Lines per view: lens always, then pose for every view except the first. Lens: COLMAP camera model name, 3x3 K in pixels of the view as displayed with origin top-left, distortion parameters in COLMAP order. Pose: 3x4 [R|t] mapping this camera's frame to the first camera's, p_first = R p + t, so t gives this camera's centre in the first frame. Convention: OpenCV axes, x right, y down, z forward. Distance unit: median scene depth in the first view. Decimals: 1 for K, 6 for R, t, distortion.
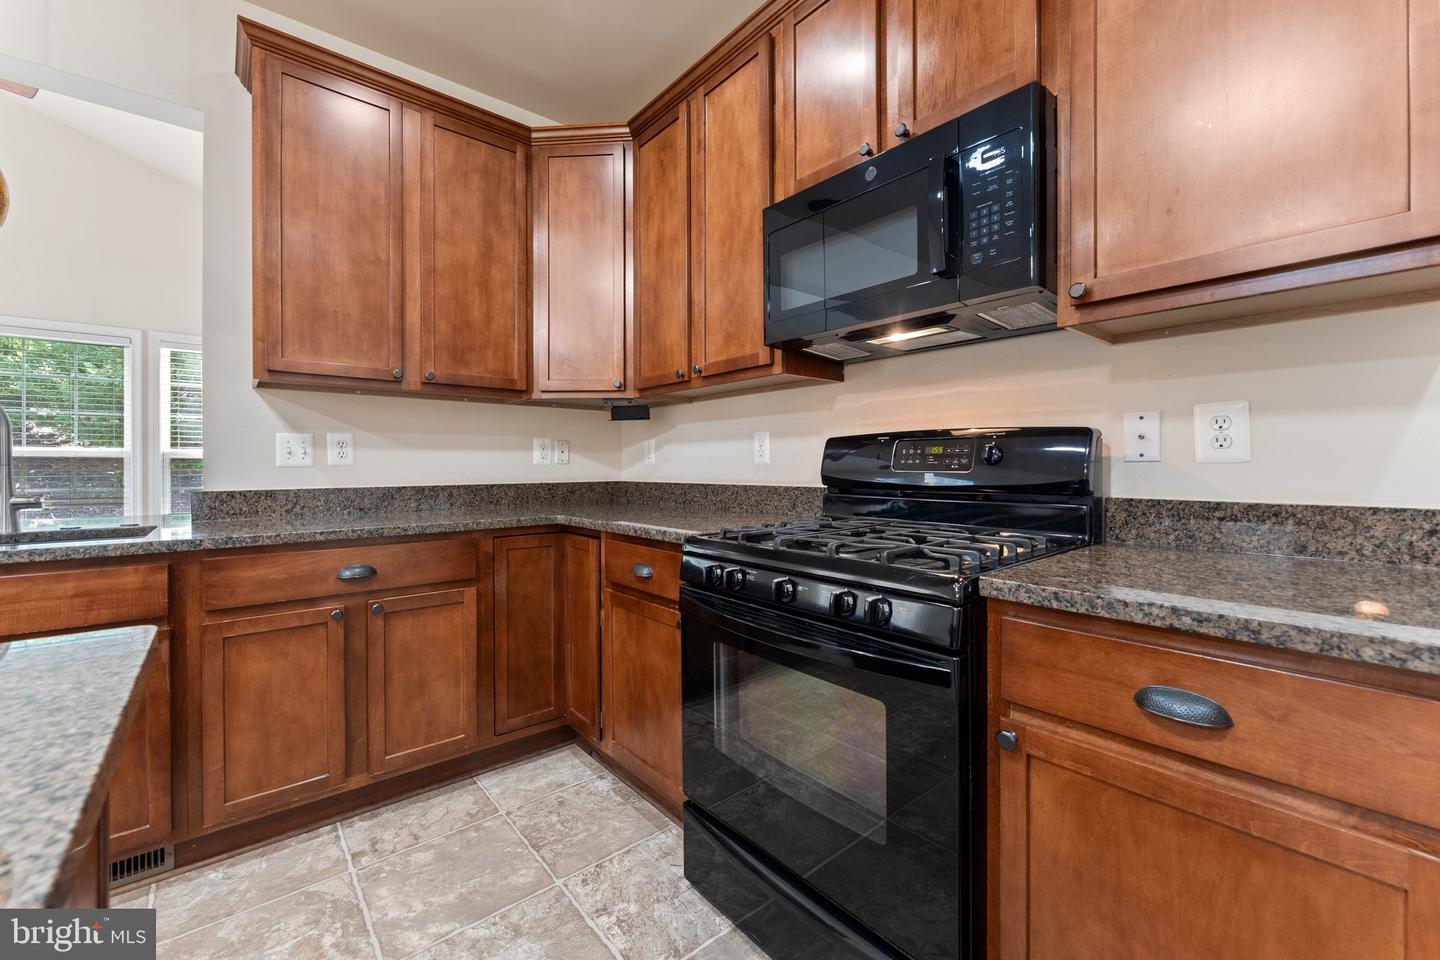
lens RADIAL K [[584.6, 0, 751.2], [0, 584.6, 467.2], [0, 0, 1]] dist [-0.004060, -0.000643]
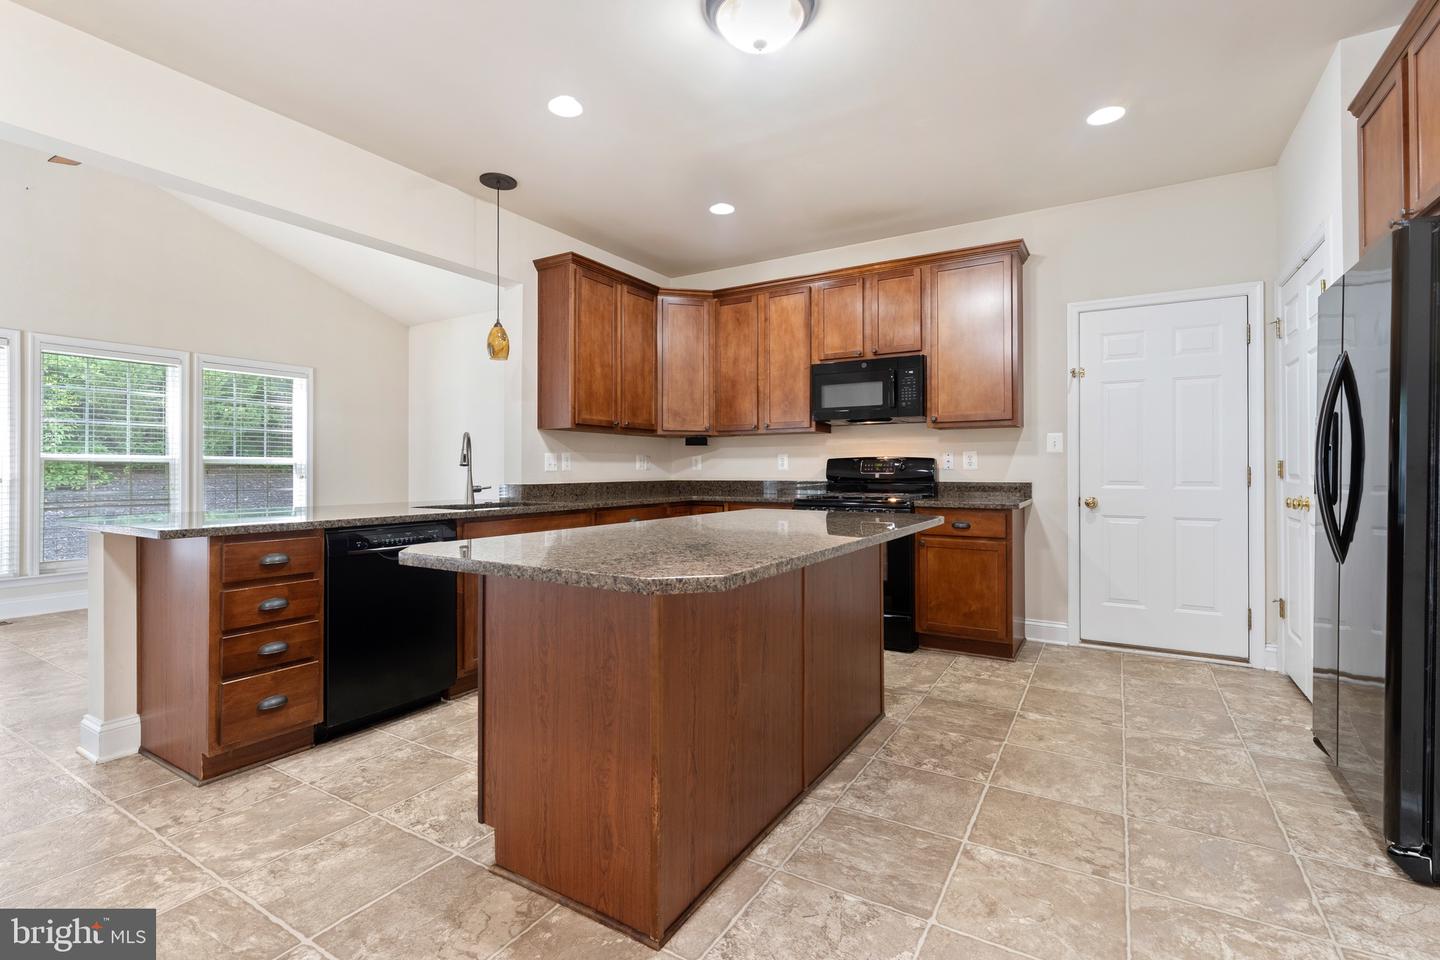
lens RADIAL K [[636.6, 0, 748.7], [0, 636.6, 473.2], [0, 0, 1]] dist [-0.002554, -0.000593]
pose [[0.945123, -0.000122, 0.326715, -0.942747], [0.000403, 1.000000, -0.000794, 0.007313], [-0.326714, 0.000883, 0.945123, -1.211421]]
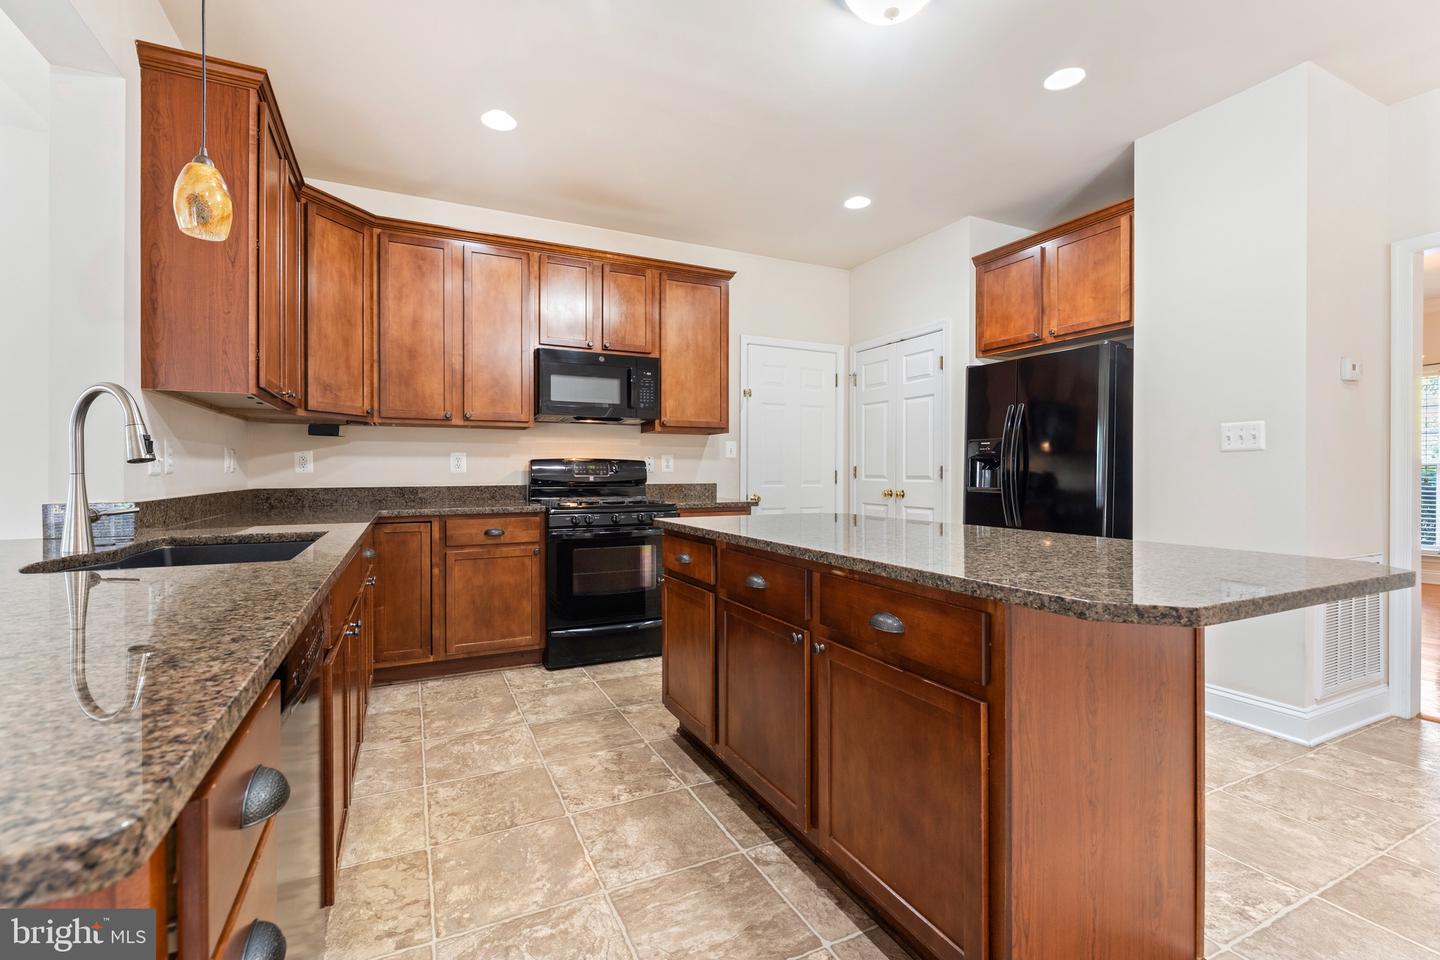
lens RADIAL K [[624.7, 0, 725.6], [0, 624.7, 476.0], [0, 0, 1]] dist [-0.001081, -0.001773]
pose [[0.239838, -0.003639, 0.970806, -1.691689], [0.004324, 0.999987, 0.002680, 0.002173], [-0.970803, 0.003555, 0.239851, -0.125981]]
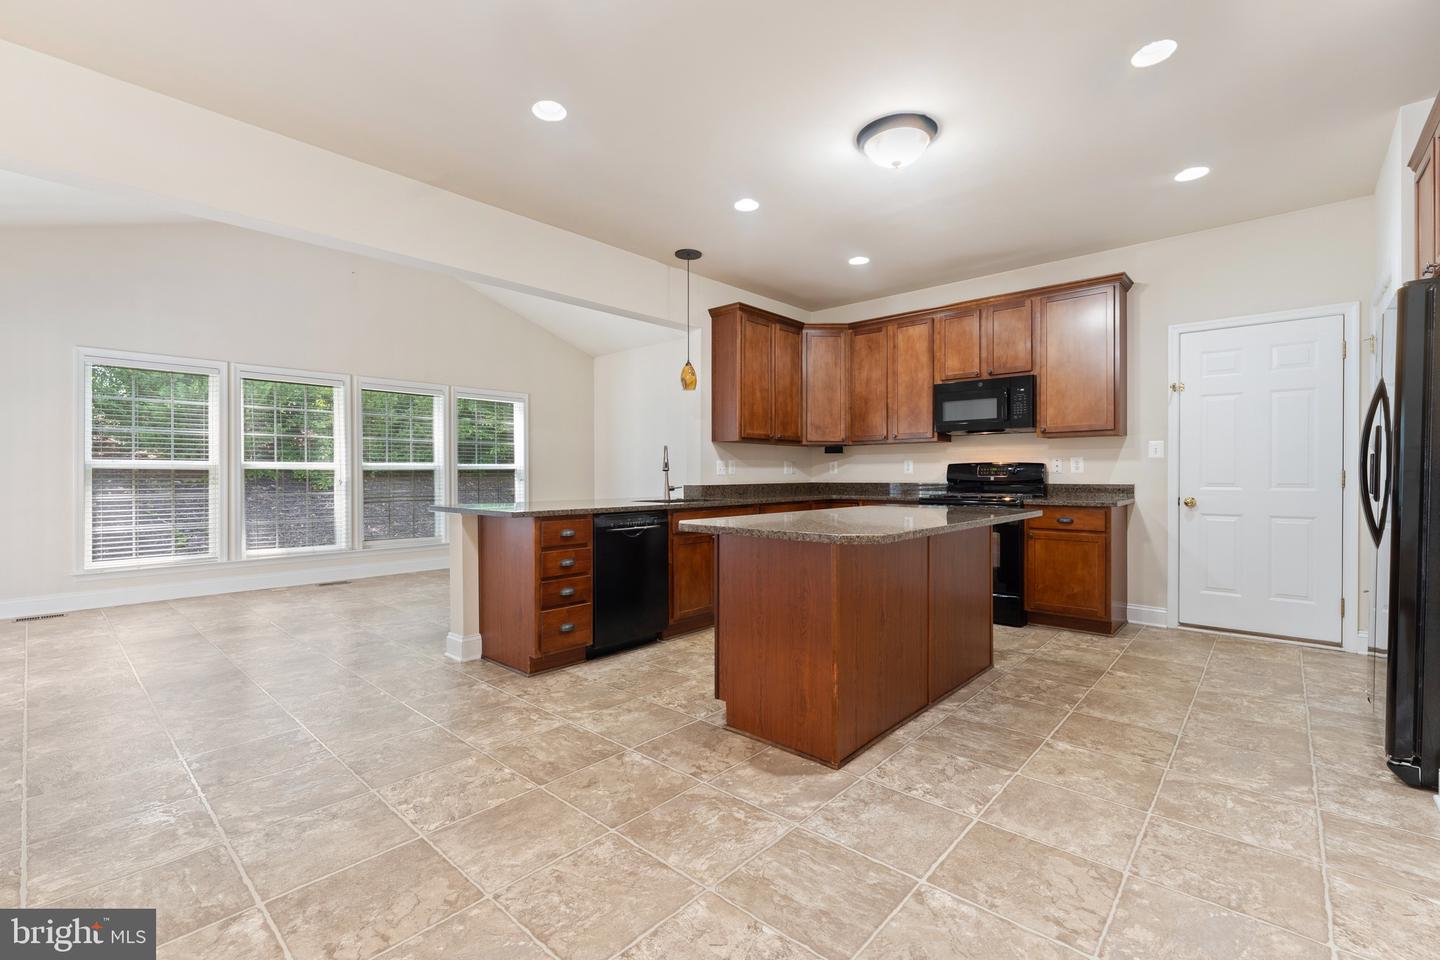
lens RADIAL K [[624.7, 0, 754.2], [0, 624.7, 482.6], [0, 0, 1]] dist [-0.001081, -0.001773]
pose [[0.988331, -0.002176, 0.152306, -1.144421], [0.000853, 0.999961, 0.008753, 0.008521], [-0.152319, -0.008521, 0.988295, -1.637788]]
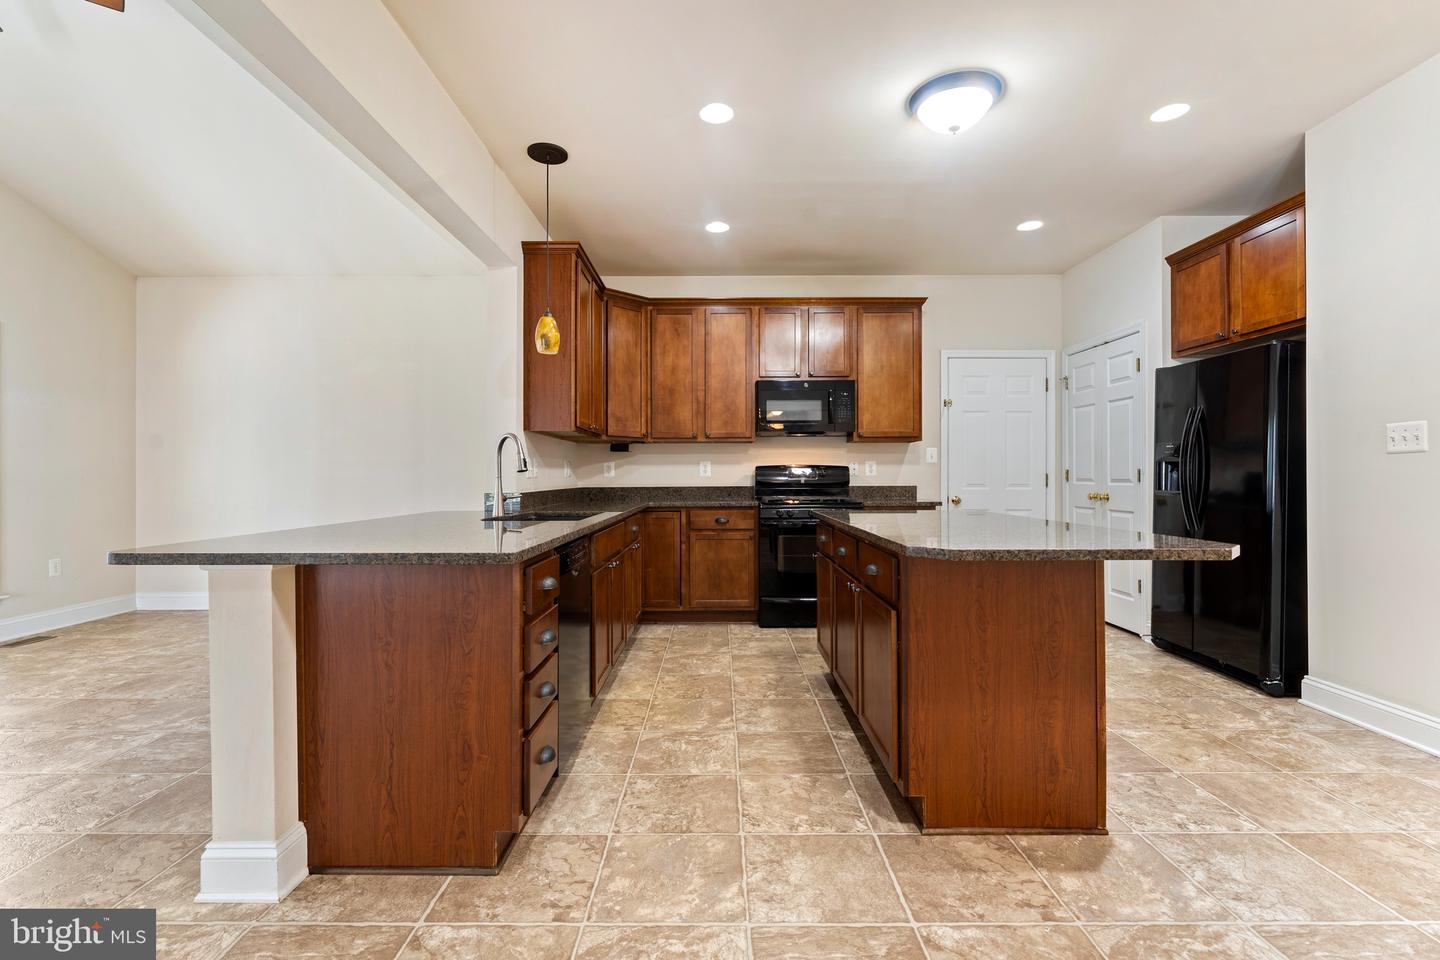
lens RADIAL K [[636.6, 0, 714.4], [0, 636.6, 476.0], [0, 0, 1]] dist [-0.002554, -0.000593]
pose [[0.652080, 0.000625, 0.758150, -2.005792], [0.004514, 0.999979, -0.004706, 0.004341], [-0.758137, 0.006491, 0.652063, -0.634171]]
